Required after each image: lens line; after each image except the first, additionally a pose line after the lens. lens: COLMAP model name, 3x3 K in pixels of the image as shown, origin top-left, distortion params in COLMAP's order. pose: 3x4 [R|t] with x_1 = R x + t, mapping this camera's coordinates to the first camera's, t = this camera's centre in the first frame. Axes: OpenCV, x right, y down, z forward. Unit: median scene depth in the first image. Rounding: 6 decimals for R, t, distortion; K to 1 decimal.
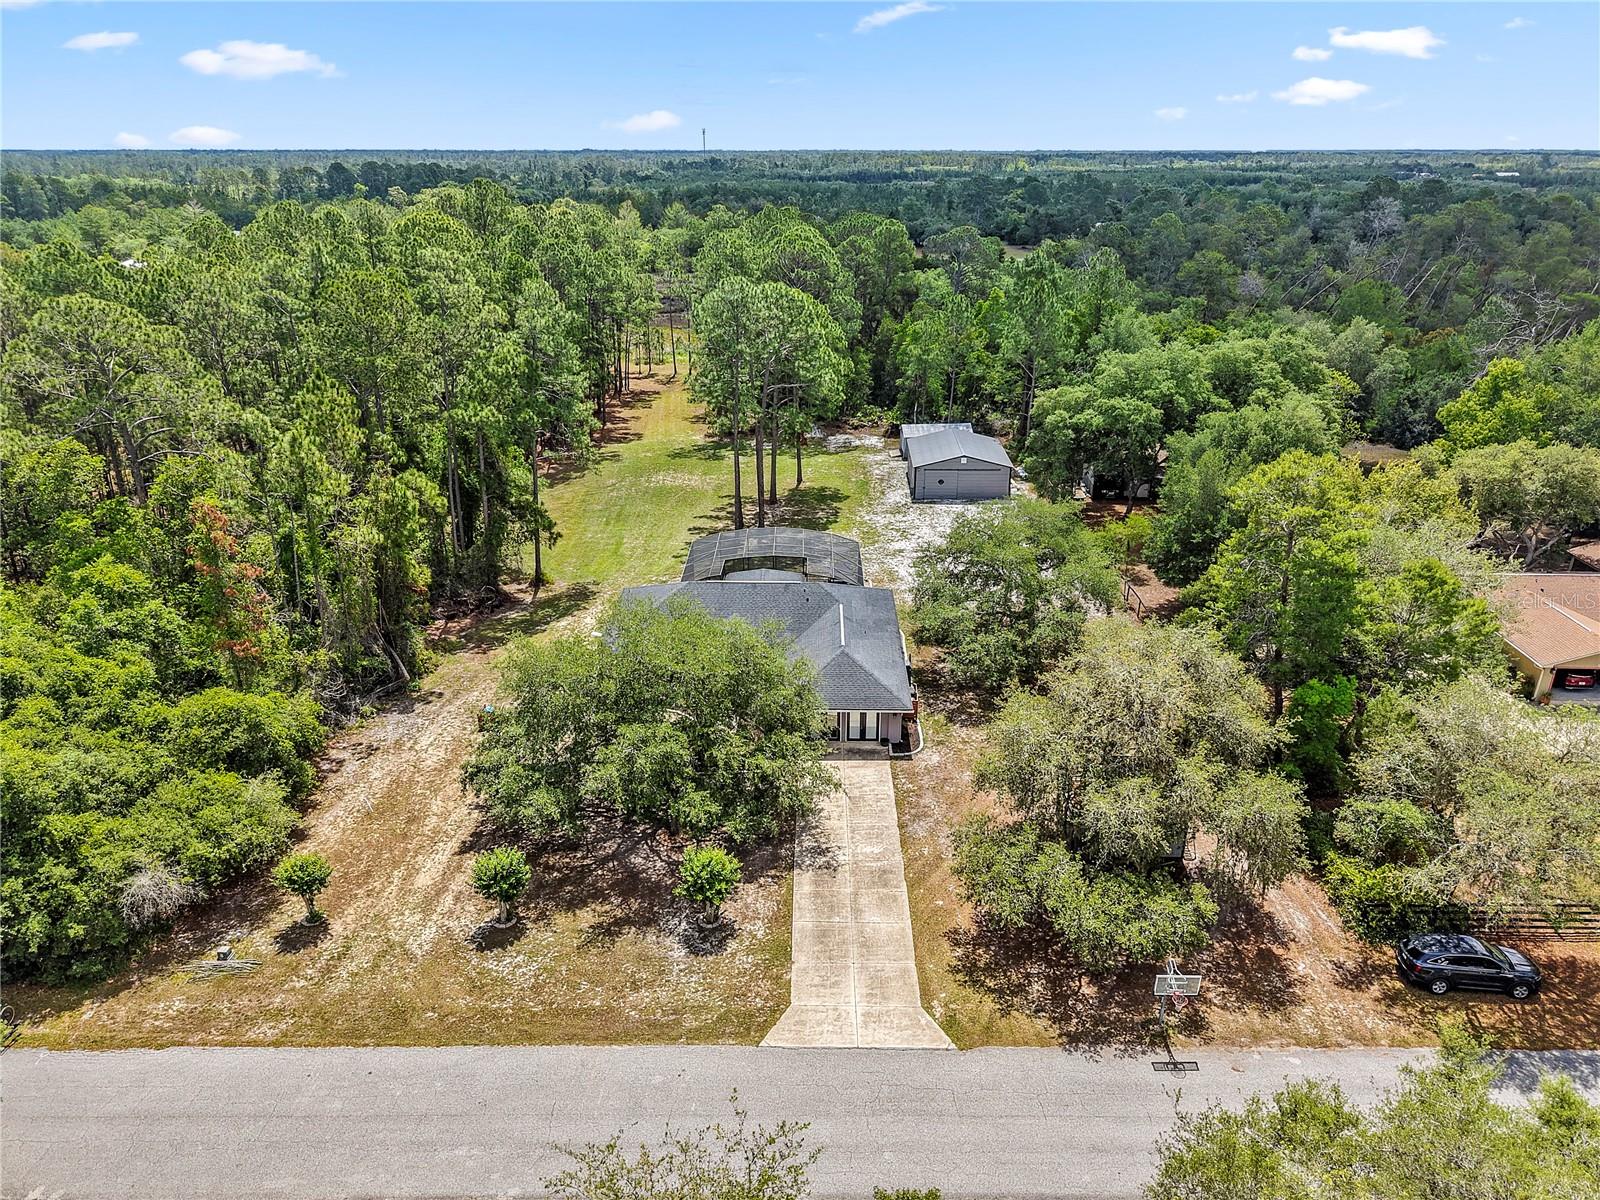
lens RADIAL K [[1144.1, 0, 803.9], [0, 1144.1, 601.0], [0, 0, 1]] dist [0.012608, -0.009076]
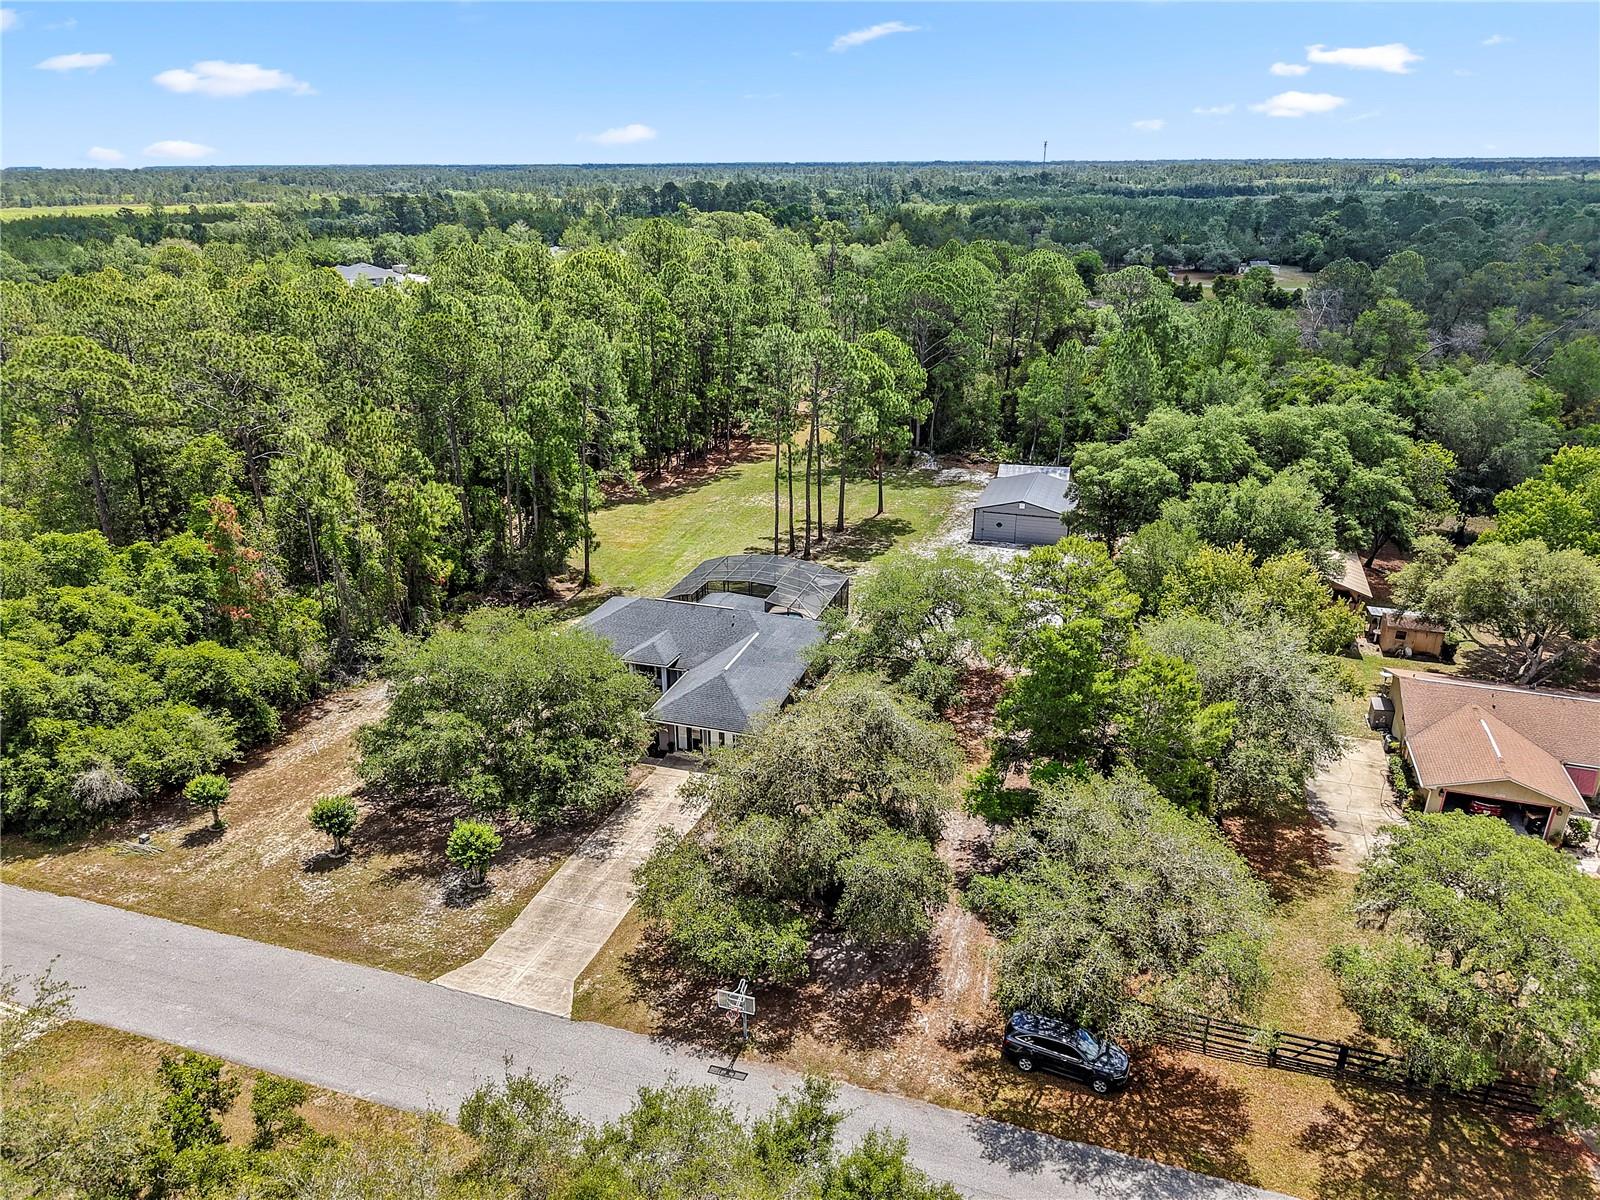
lens RADIAL K [[1144.1, 0, 803.9], [0, 1144.1, 601.0], [0, 0, 1]] dist [0.012608, -0.009076]
pose [[0.949851, 0.107407, -0.293679, 0.561966], [-0.108382, 0.994024, 0.013001, -0.066687], [0.293320, 0.019480, 0.955816, -0.056863]]
